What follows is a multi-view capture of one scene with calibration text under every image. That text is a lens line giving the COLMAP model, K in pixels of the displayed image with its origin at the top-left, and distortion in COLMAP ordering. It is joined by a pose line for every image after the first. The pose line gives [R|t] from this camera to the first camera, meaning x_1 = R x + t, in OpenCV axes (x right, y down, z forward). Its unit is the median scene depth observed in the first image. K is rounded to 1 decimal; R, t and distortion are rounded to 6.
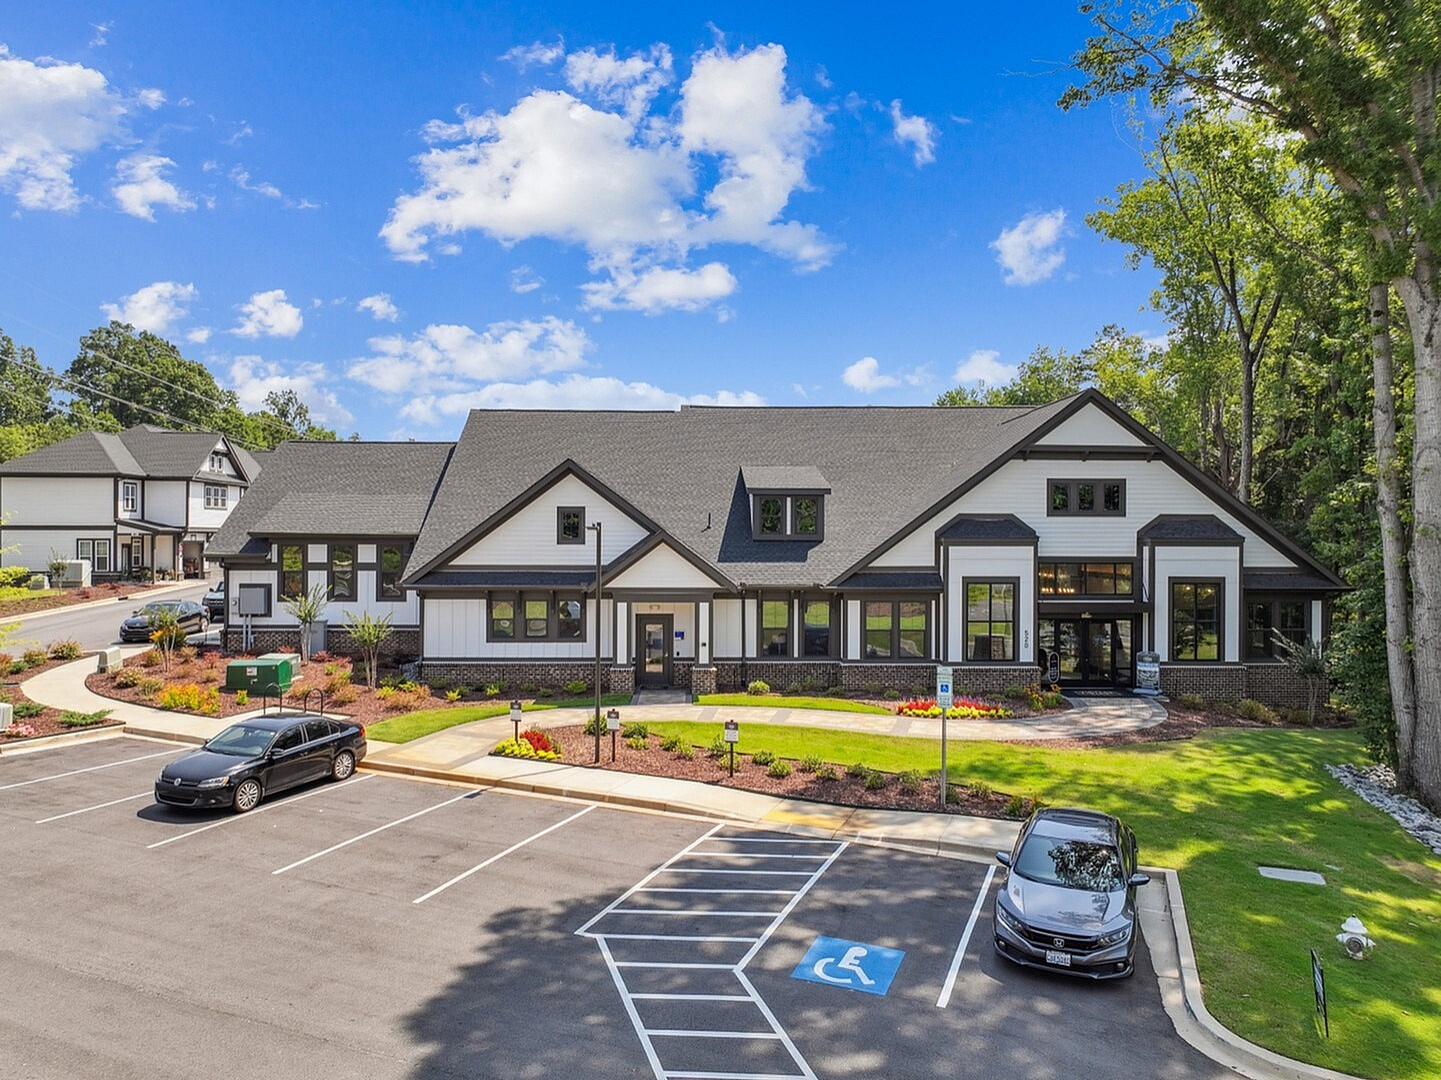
lens RADIAL K [[1033.2, 0, 720.5], [0, 1033.2, 540.0], [0, 0, 1]] dist [0.001124, 0.001403]
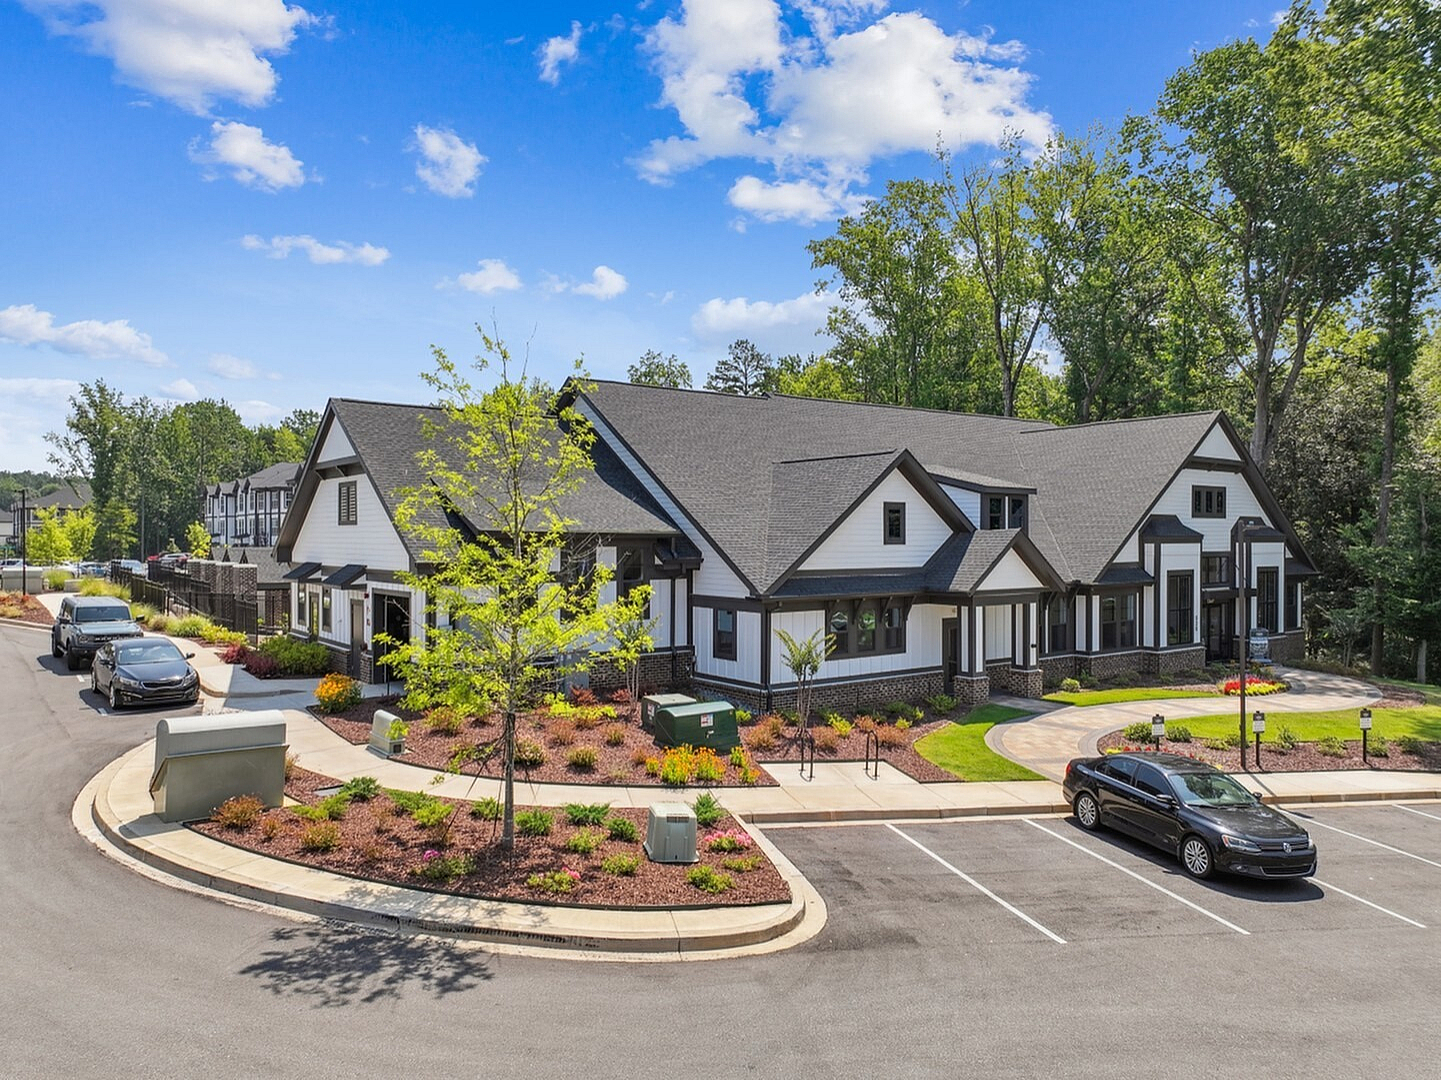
lens RADIAL K [[1033.2, 0, 720.5], [0, 1033.2, 540.0], [0, 0, 1]] dist [0.001124, 0.001403]
pose [[0.803025, -0.003874, 0.595933, -0.811516], [0.002656, 0.999992, 0.002921, -0.002526], [-0.595940, -0.000762, 0.803029, 0.377059]]
